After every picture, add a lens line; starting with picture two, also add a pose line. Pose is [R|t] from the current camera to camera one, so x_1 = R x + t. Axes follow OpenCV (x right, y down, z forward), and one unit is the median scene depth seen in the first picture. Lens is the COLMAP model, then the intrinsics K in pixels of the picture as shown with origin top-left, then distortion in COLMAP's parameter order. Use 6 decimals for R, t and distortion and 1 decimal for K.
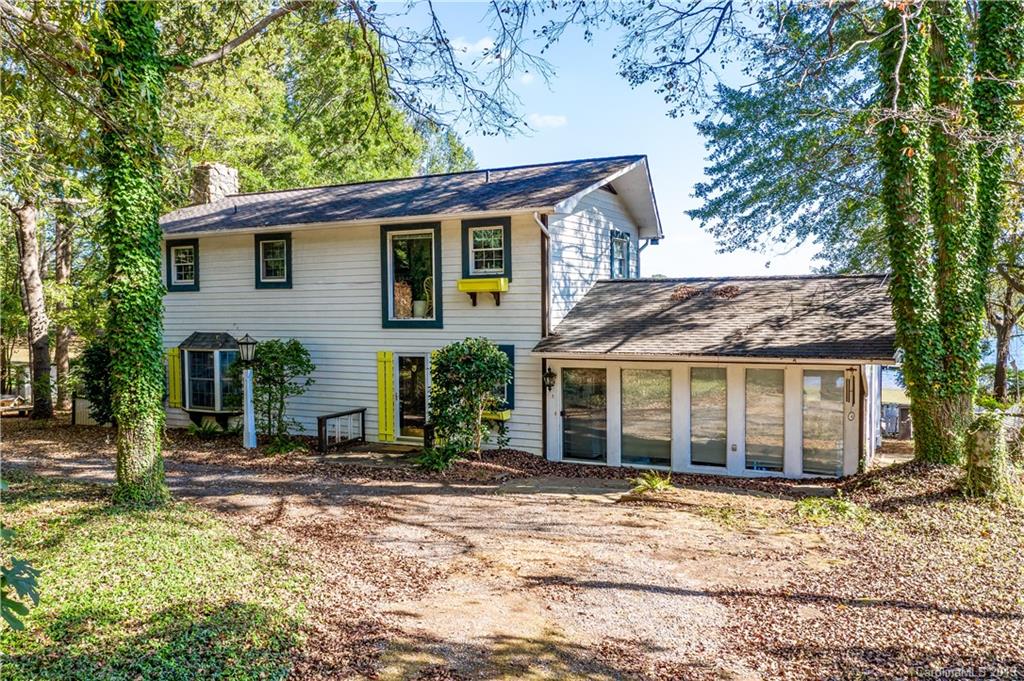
lens RADIAL K [[809.0, 0, 512.0], [0, 809.0, 340.5], [0, 0, 1]] dist [-0.008884, 0.054614]
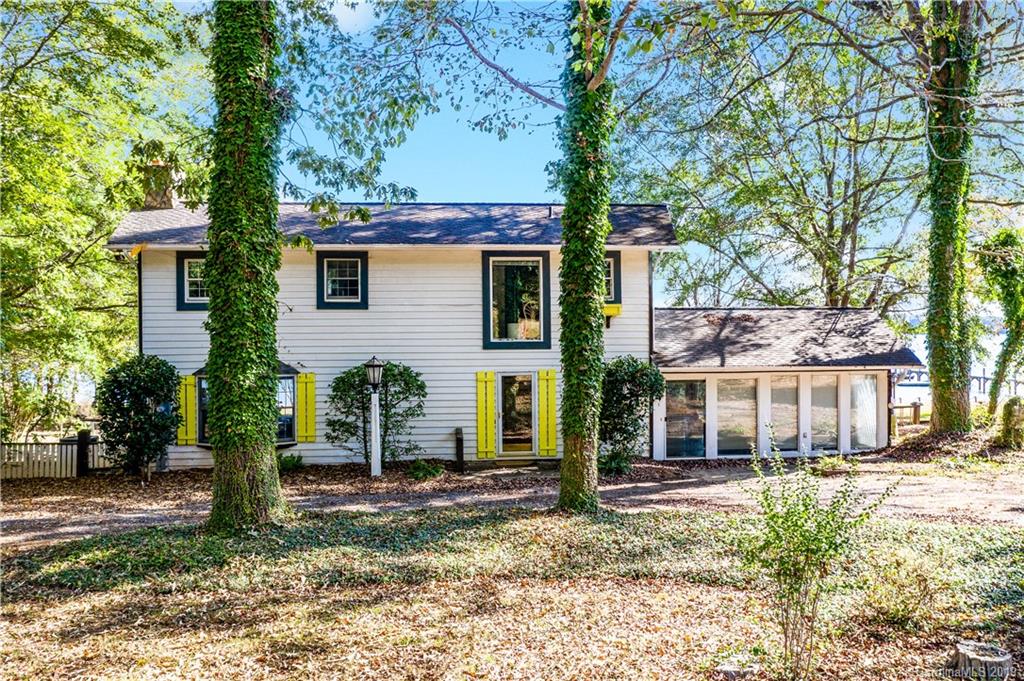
lens RADIAL K [[809.0, 0, 512.0], [0, 809.0, 340.5], [0, 0, 1]] dist [-0.008884, 0.054614]
pose [[0.841579, 0.002867, 0.540126, -0.690187], [0.021672, 0.999001, -0.039070, 0.014635], [-0.539699, 0.044586, 0.840677, 0.109000]]
